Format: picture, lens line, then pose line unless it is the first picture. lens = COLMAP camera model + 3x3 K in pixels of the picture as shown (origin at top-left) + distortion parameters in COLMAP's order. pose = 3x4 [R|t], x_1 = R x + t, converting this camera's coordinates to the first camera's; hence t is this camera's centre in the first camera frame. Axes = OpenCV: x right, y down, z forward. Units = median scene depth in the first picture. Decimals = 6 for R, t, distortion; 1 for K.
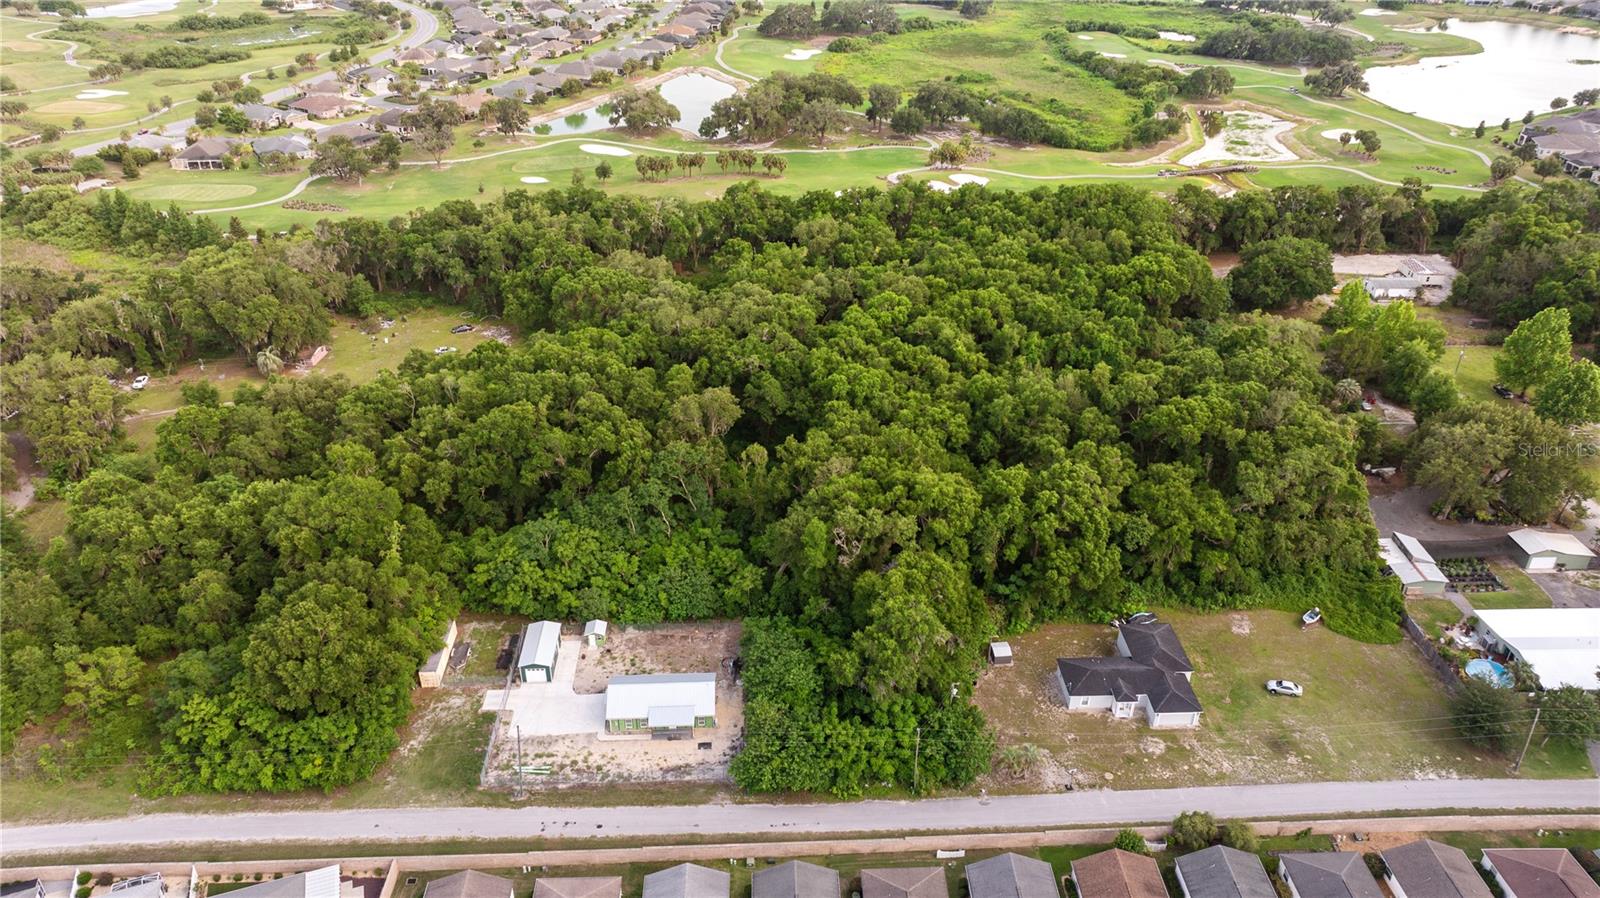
lens RADIAL K [[1132.1, 0, 826.3], [0, 1132.1, 443.9], [0, 0, 1]] dist [-0.045906, 0.045521]
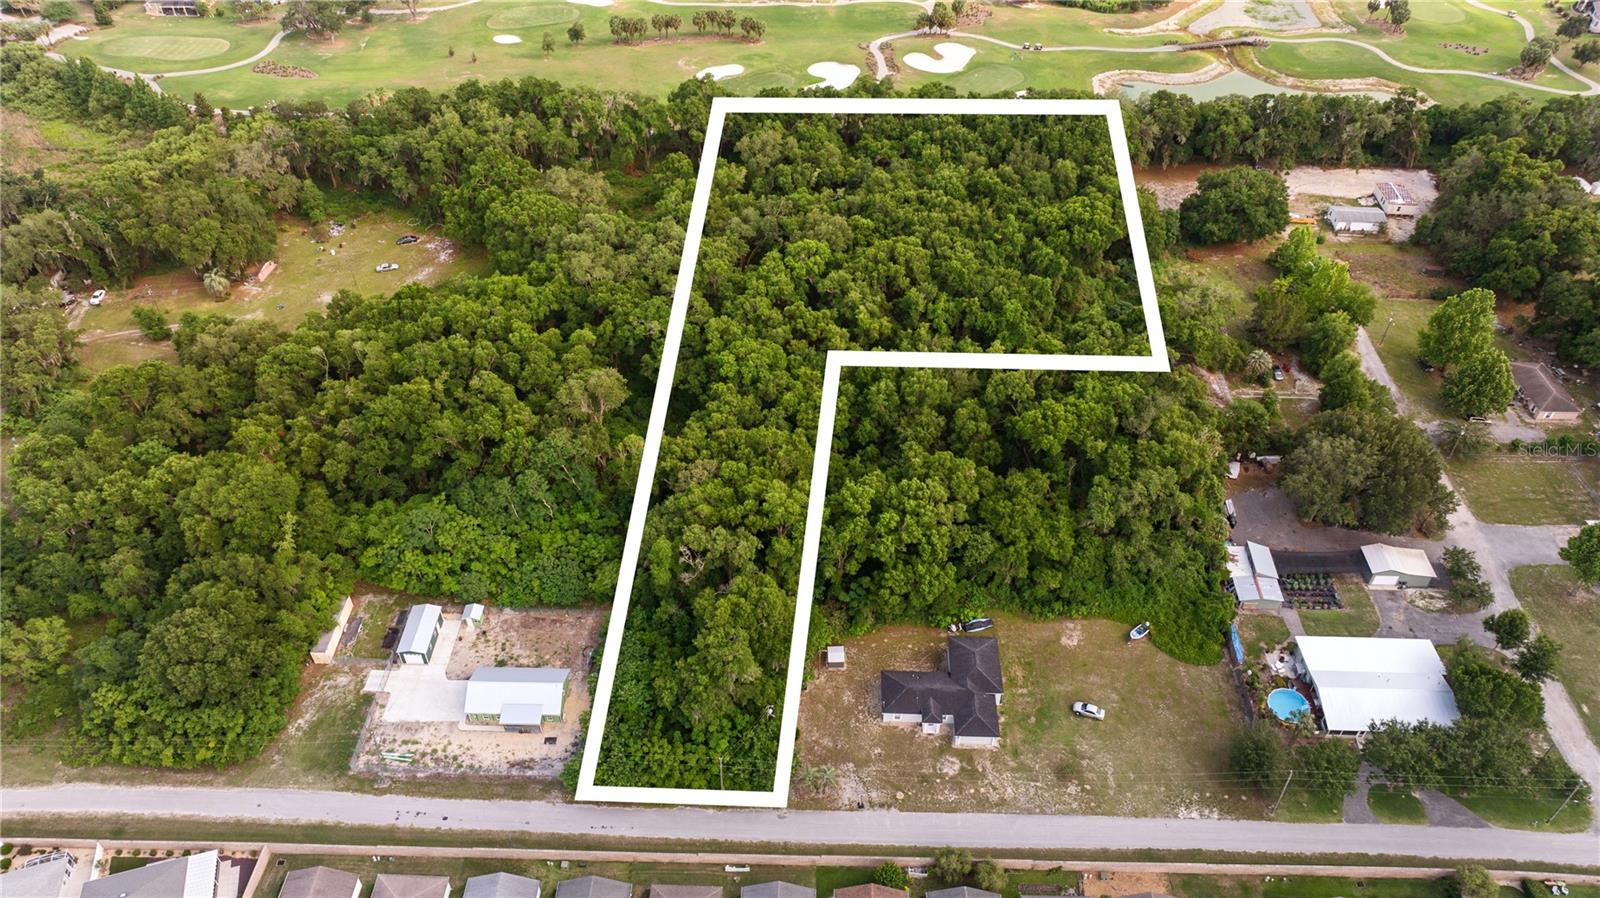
lens RADIAL K [[1132.1, 0, 826.3], [0, 1132.1, 443.9], [0, 0, 1]] dist [-0.045906, 0.045521]
pose [[0.997539, 0.050332, -0.048812, 0.179245], [-0.038946, 0.976674, 0.211166, -0.234224], [0.058302, -0.208745, 0.976231, -0.022230]]
